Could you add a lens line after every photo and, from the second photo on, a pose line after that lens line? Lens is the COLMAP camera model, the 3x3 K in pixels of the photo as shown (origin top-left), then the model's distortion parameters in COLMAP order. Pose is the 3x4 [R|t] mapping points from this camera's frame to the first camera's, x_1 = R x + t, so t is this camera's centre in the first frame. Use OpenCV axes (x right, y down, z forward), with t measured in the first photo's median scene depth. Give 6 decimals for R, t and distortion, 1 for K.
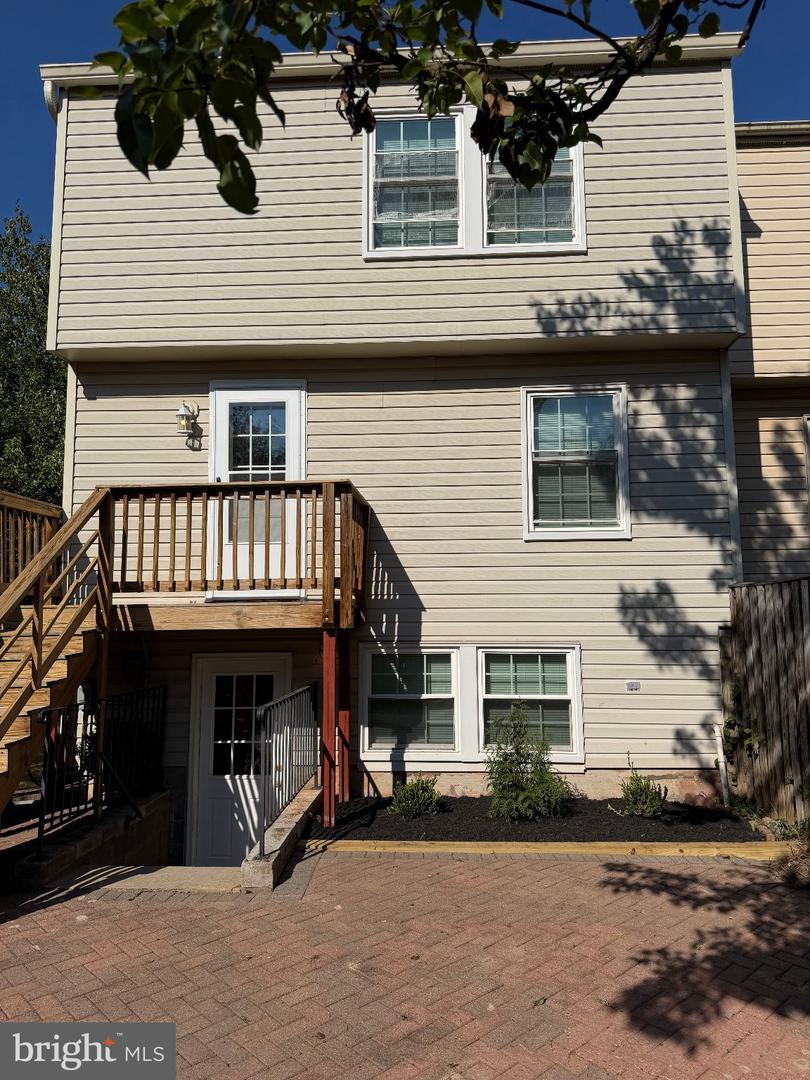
lens RADIAL K [[779.2, 0, 405.1], [0, 779.2, 520.5], [0, 0, 1]] dist [-0.008772, -0.005037]
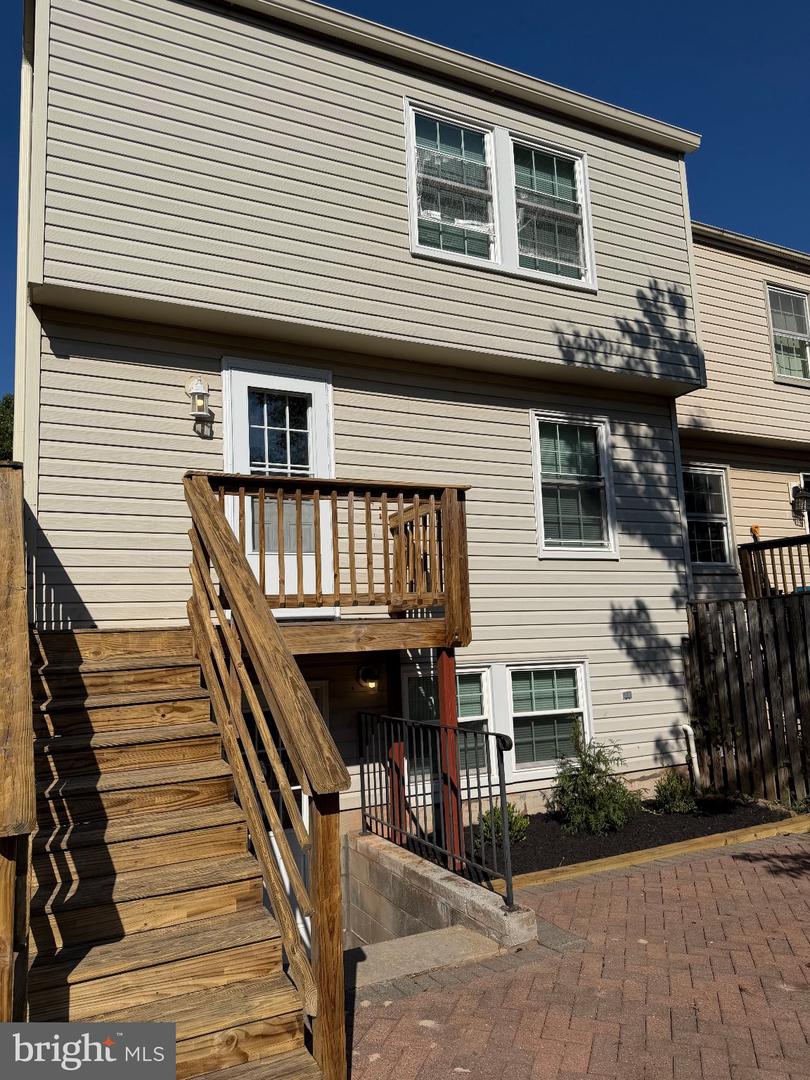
lens RADIAL K [[779.2, 0, 405.1], [0, 779.2, 520.5], [0, 0, 1]] dist [-0.008772, -0.005037]
pose [[0.875629, 0.050889, 0.480296, -0.497300], [-0.034379, 0.998478, -0.043116, 0.025952], [-0.481760, 0.021242, 0.876046, 0.189942]]
